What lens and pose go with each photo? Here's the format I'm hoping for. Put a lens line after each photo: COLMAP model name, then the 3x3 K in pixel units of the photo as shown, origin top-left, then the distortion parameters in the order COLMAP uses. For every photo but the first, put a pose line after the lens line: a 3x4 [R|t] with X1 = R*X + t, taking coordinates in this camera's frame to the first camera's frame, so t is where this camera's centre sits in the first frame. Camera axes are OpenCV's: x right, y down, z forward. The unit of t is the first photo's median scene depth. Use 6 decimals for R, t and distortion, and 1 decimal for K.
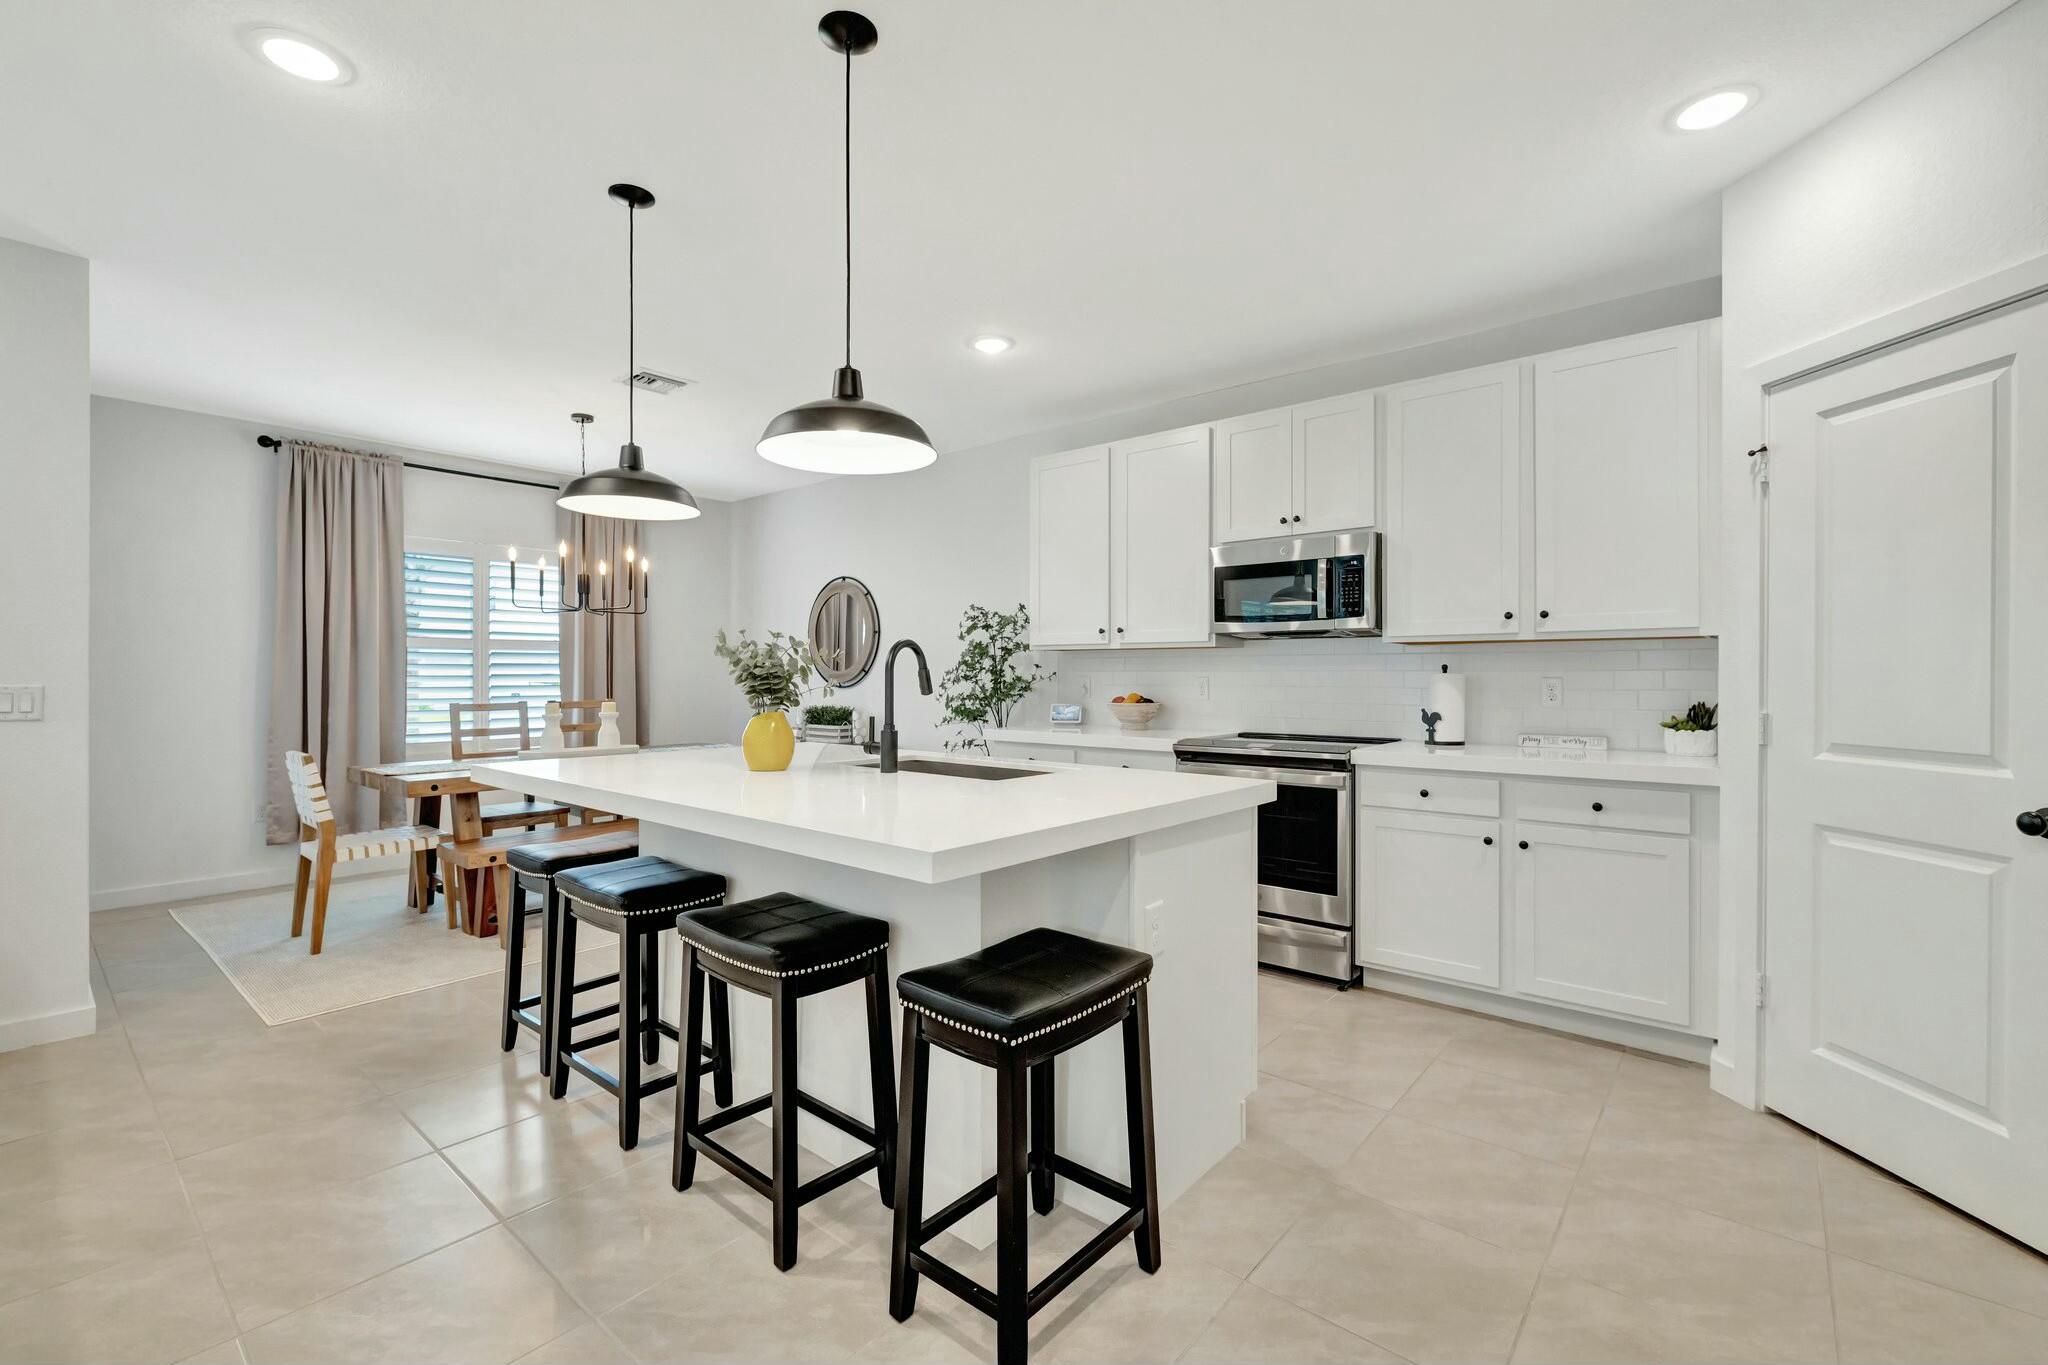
lens RADIAL K [[883.2, 0, 1024.6], [0, 883.2, 681.0], [0, 0, 1]] dist [-0.004334, 0.002160]
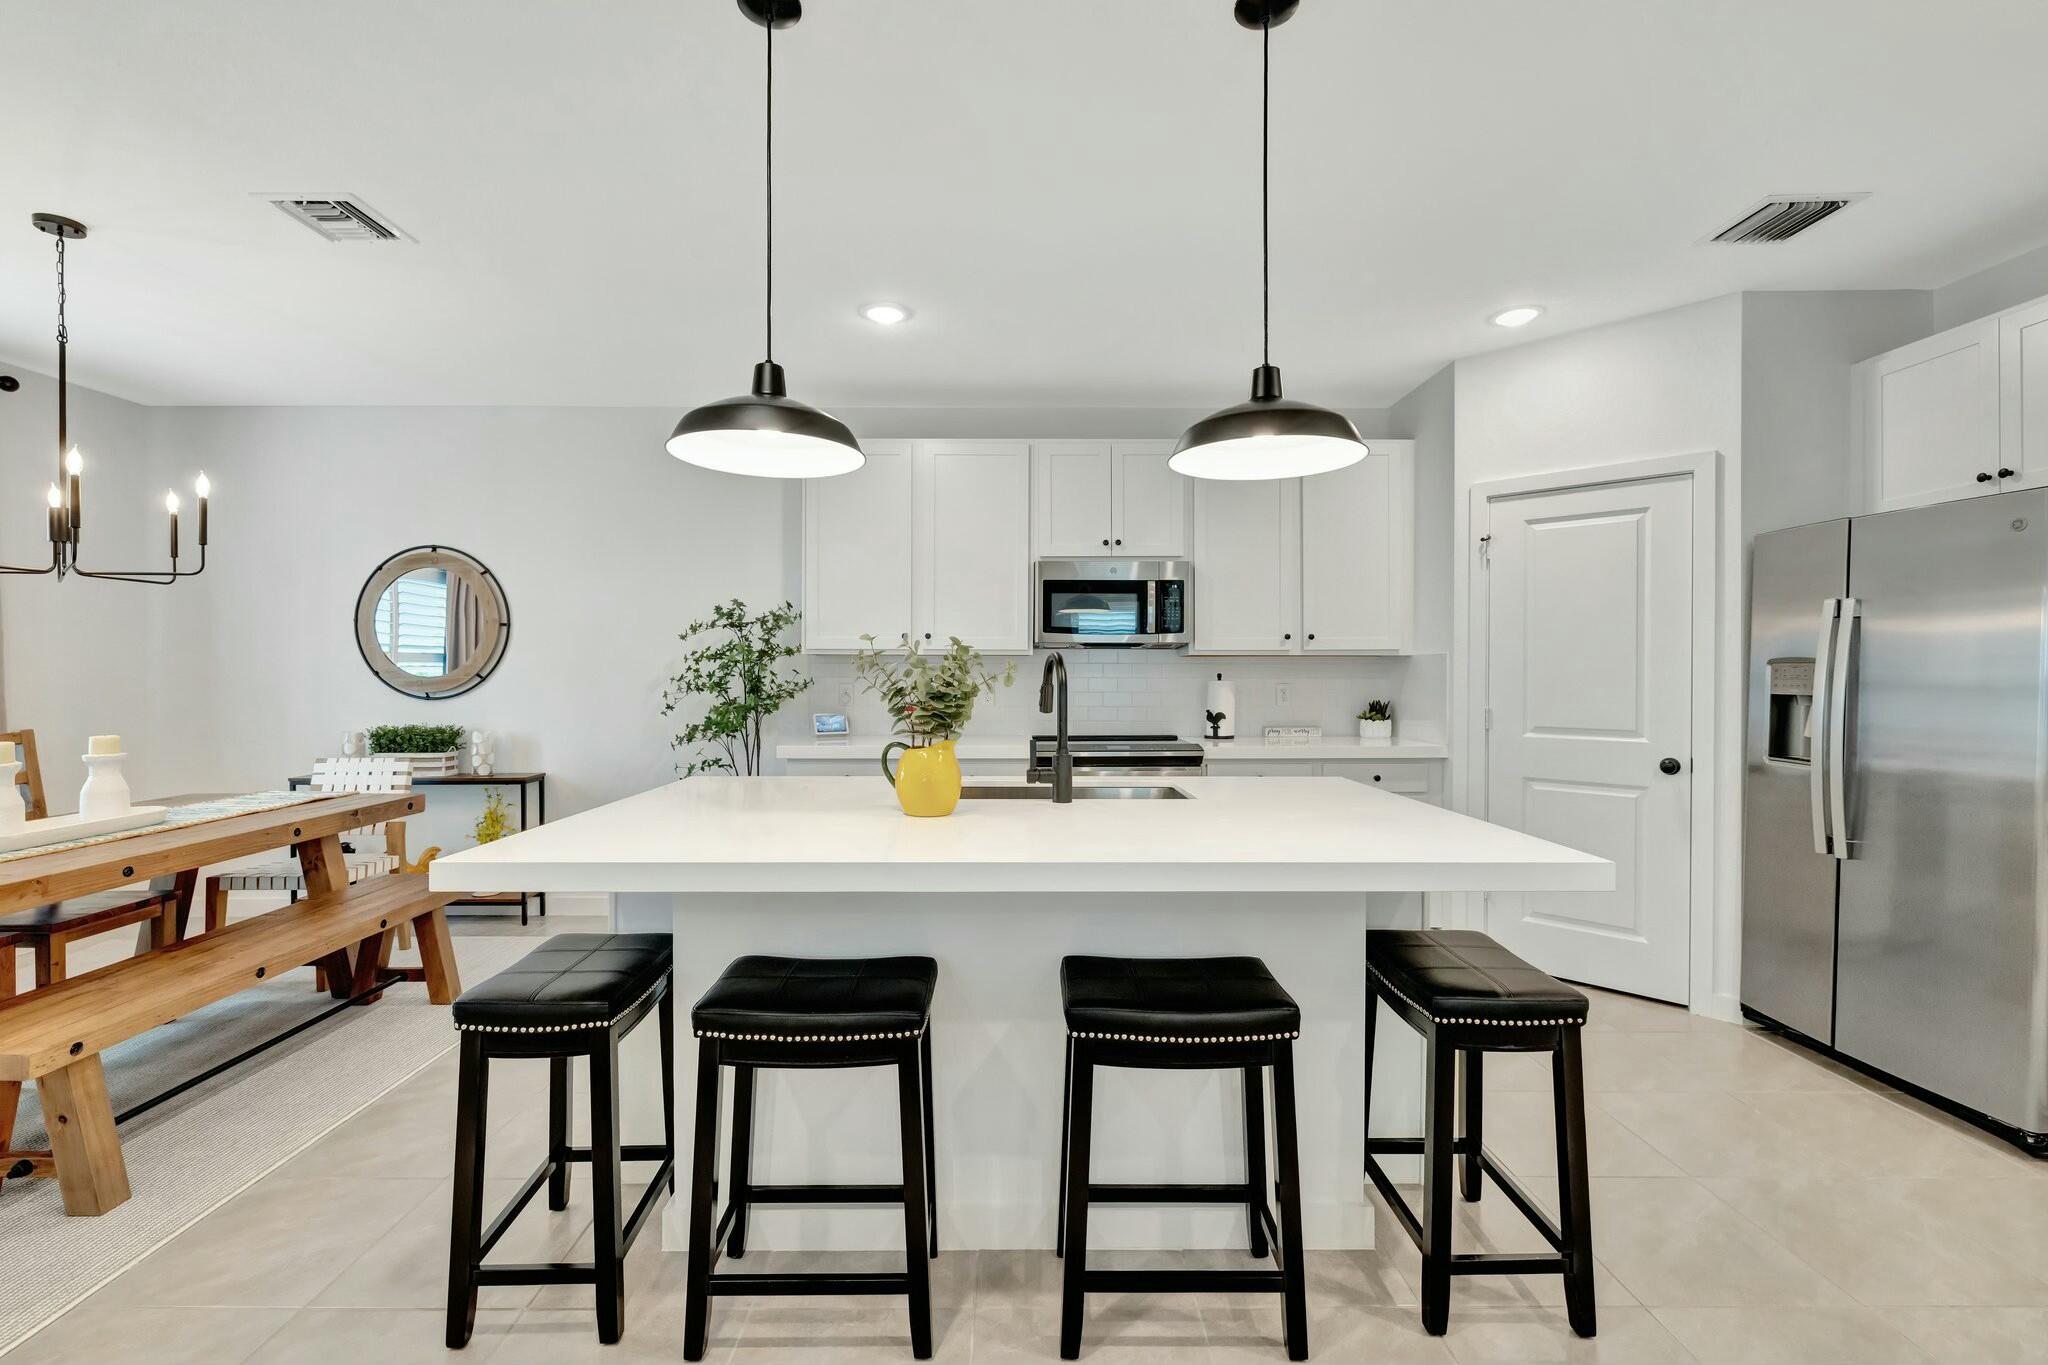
lens RADIAL K [[883.2, 0, 1006.2], [0, 883.2, 675.6], [0, 0, 1]] dist [-0.004334, 0.002160]
pose [[0.757876, -0.003818, 0.652387, -0.551379], [0.004075, 0.999991, 0.001118, -0.018048], [-0.652385, 0.001811, 0.757885, 0.258460]]
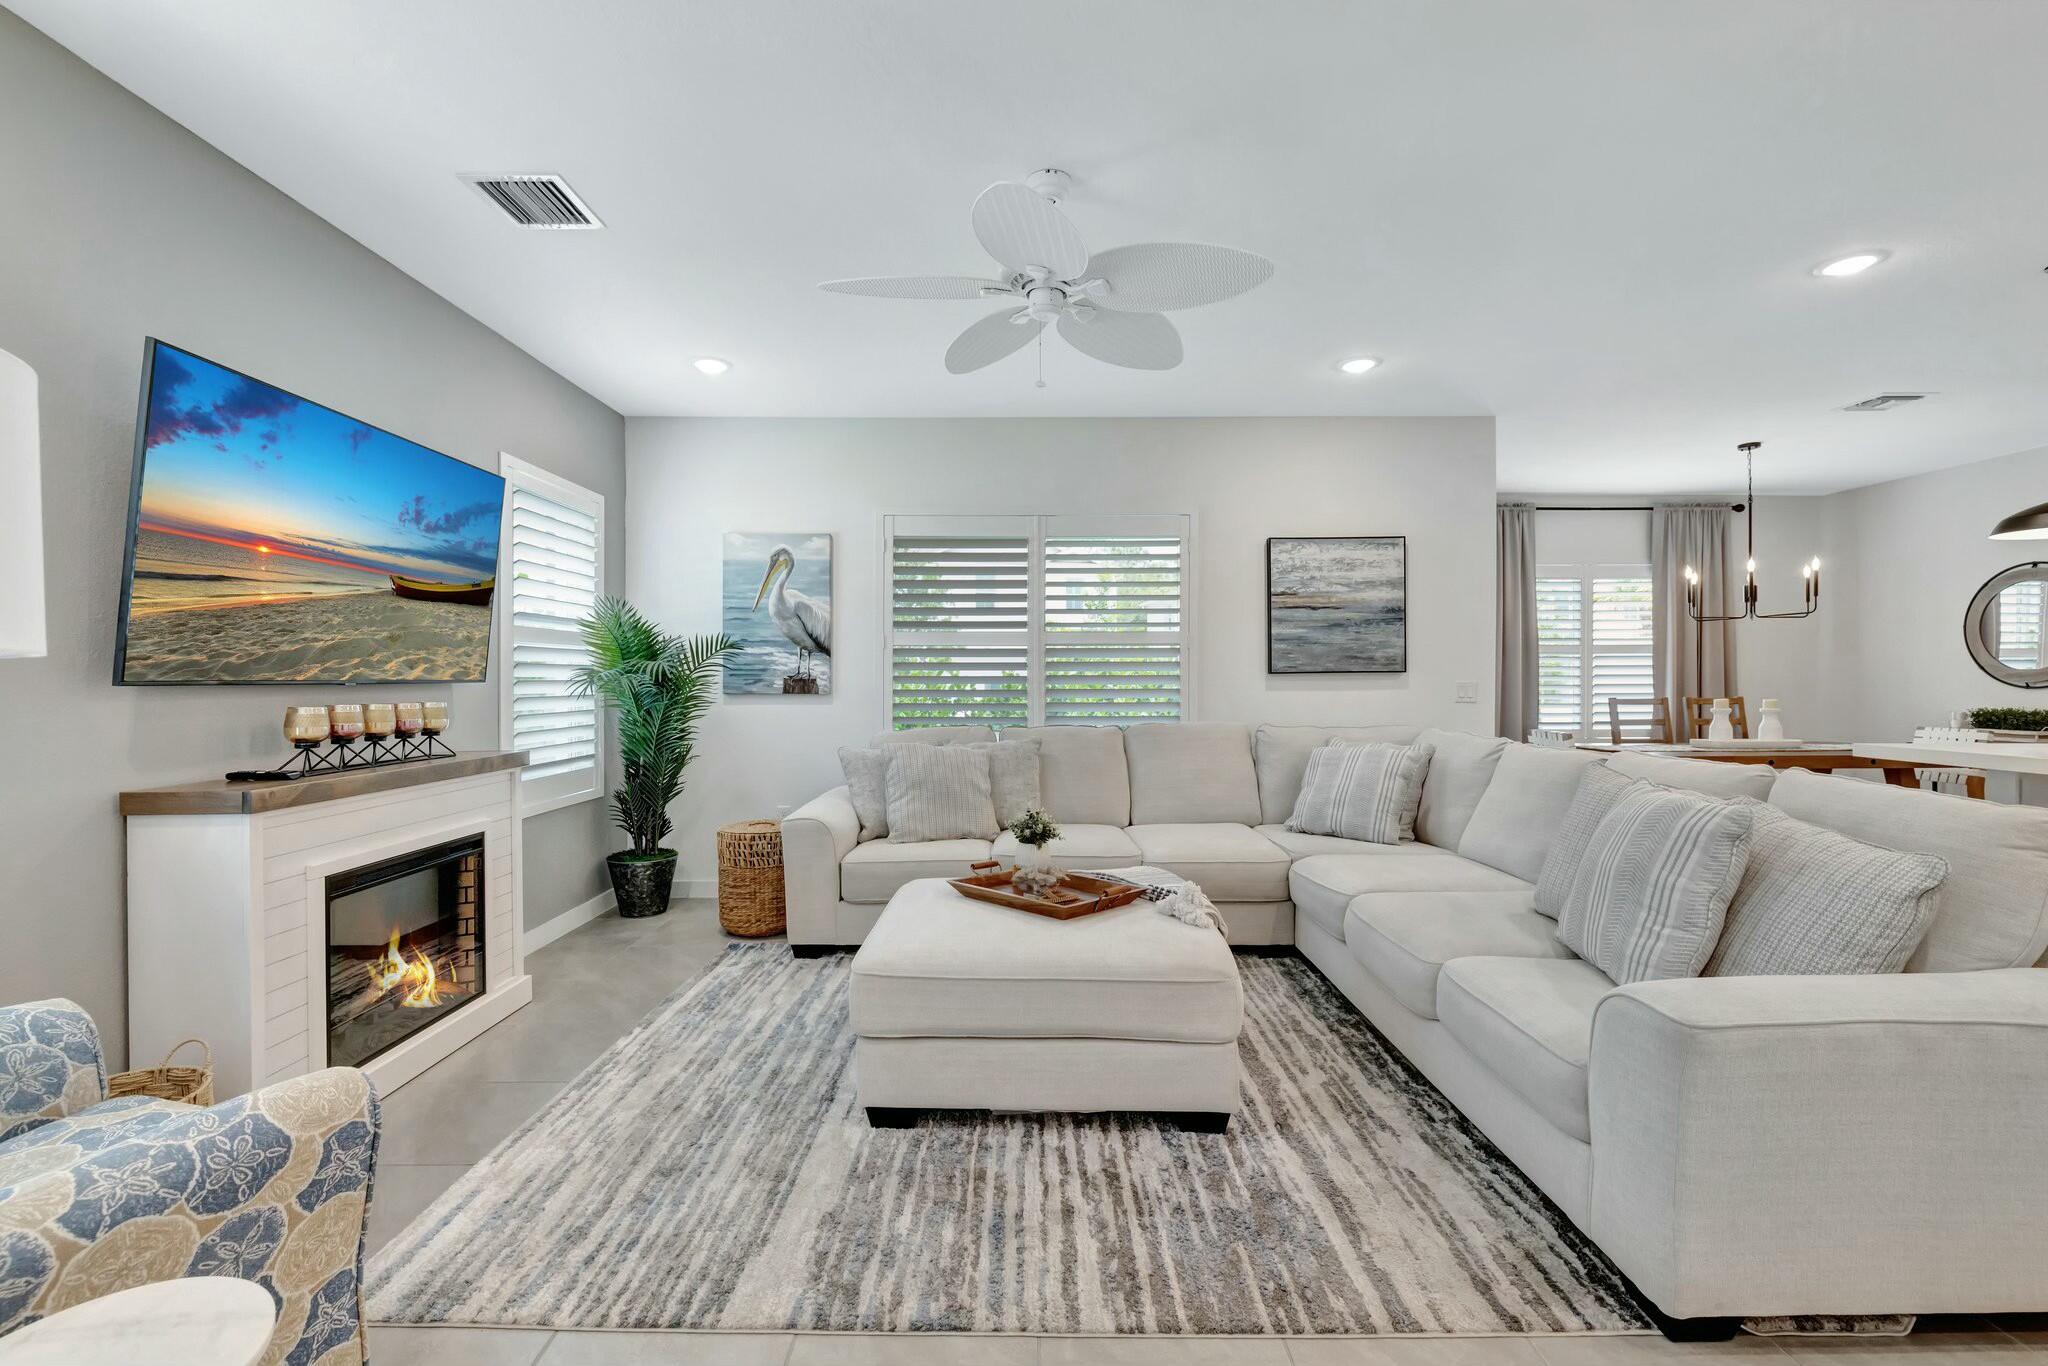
lens RADIAL K [[883.2, 0, 1005.8], [0, 883.2, 679.7], [0, 0, 1]] dist [-0.004334, 0.002160]
pose [[0.651430, -0.000050, -0.758709, -0.355775], [-0.001392, 0.999998, -0.001261, 0.003281], [0.758708, 0.001878, 0.651429, -0.596767]]
